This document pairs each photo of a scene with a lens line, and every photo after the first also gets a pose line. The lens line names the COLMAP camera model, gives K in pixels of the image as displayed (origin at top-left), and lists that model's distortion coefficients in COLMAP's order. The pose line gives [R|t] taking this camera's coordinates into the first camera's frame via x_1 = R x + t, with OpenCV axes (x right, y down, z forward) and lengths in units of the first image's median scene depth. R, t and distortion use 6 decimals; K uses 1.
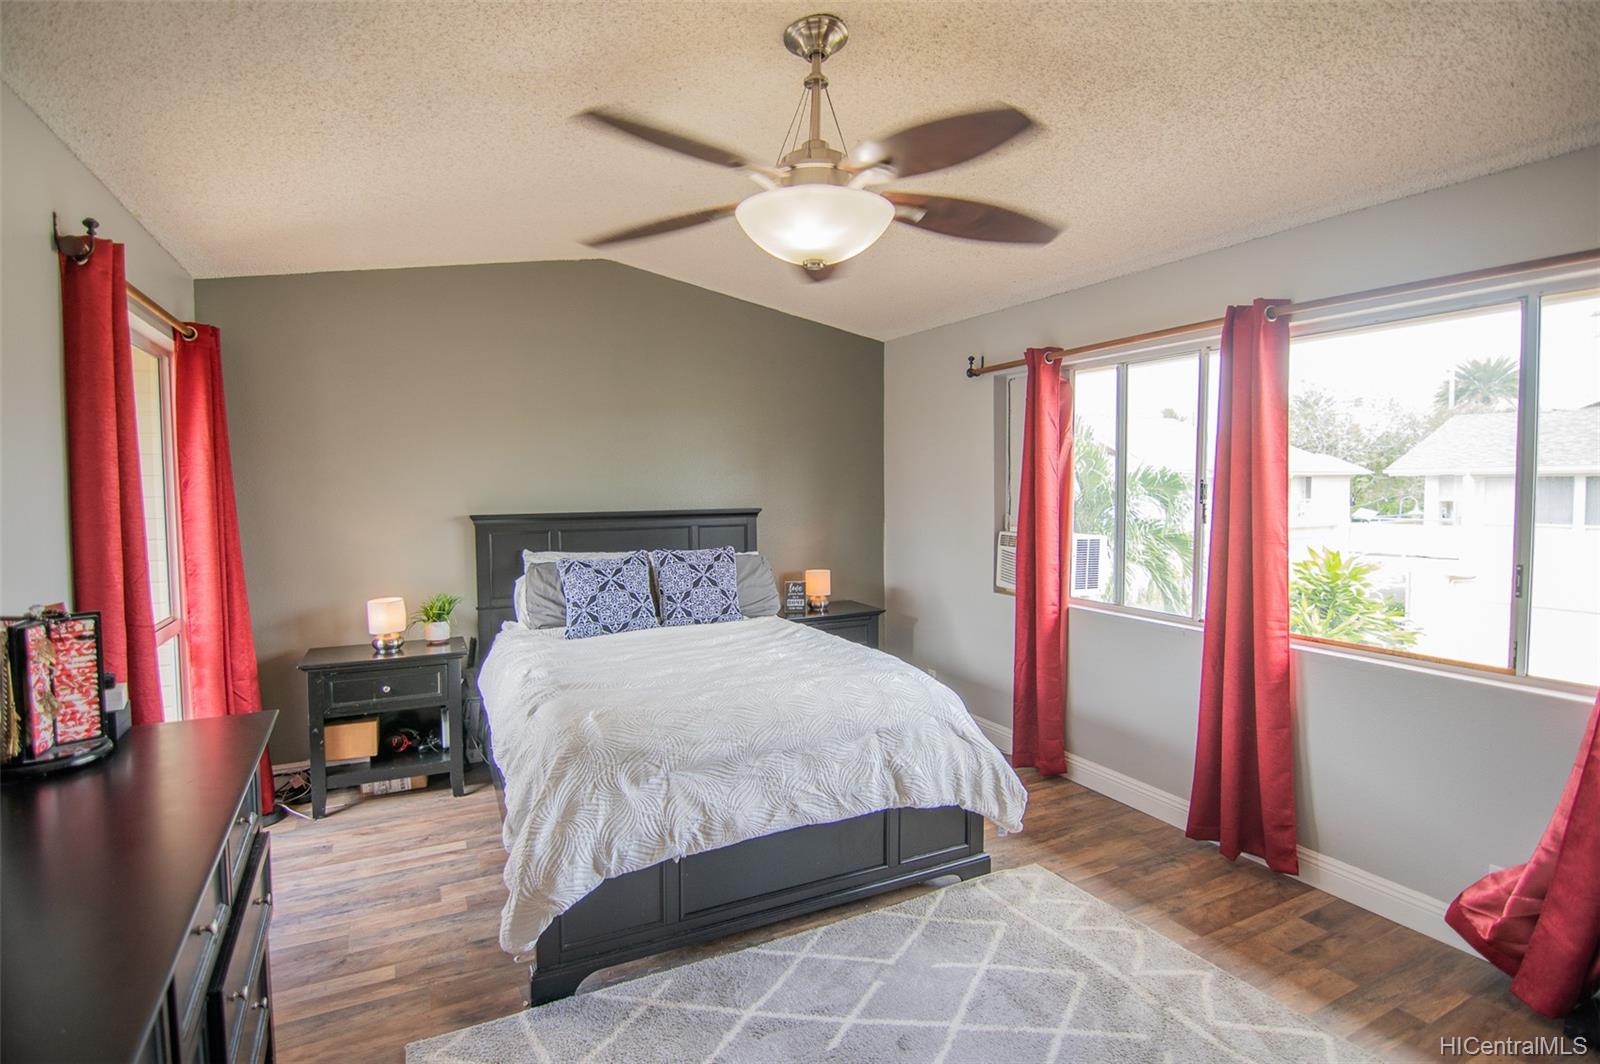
lens RADIAL K [[792.0, 0, 784.7], [0, 792.0, 532.8], [0, 0, 1]] dist [-0.011256, -0.008922]
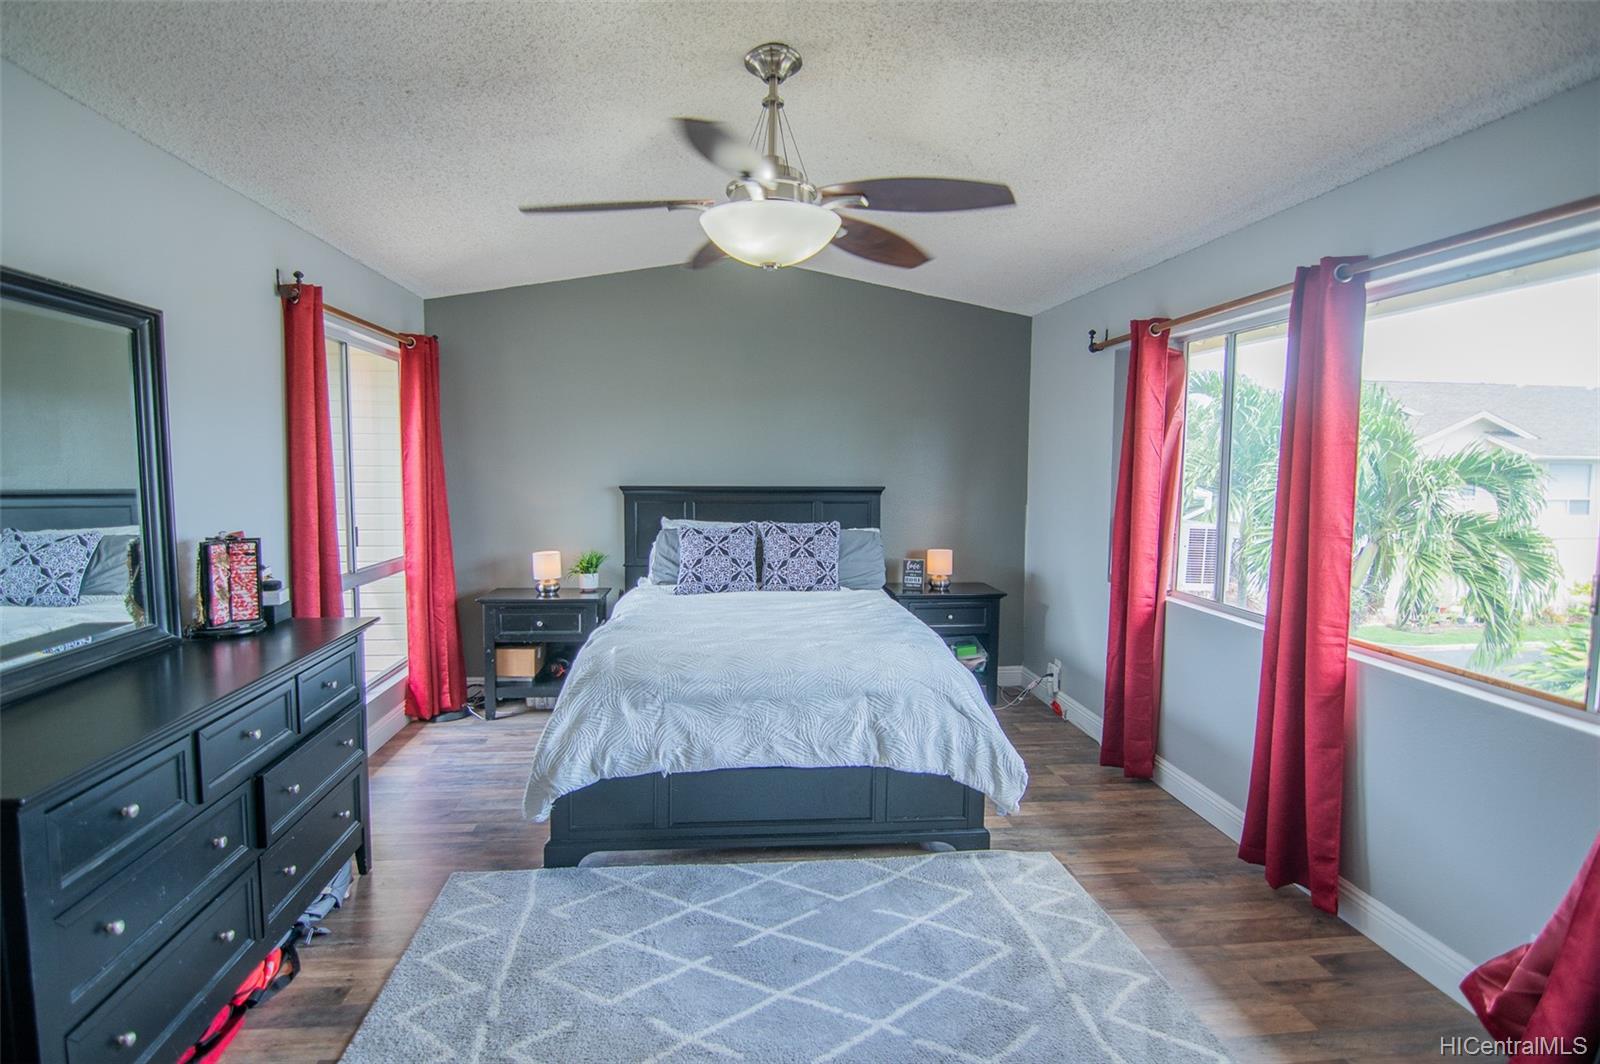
lens RADIAL K [[792.0, 0, 741.9], [0, 792.0, 534.4], [0, 0, 1]] dist [-0.011256, -0.008922]
pose [[0.929461, 0.046501, -0.365978, 0.329603], [-0.036081, 0.998727, 0.035263, 0.002928], [0.367151, -0.019571, 0.929955, -0.052401]]
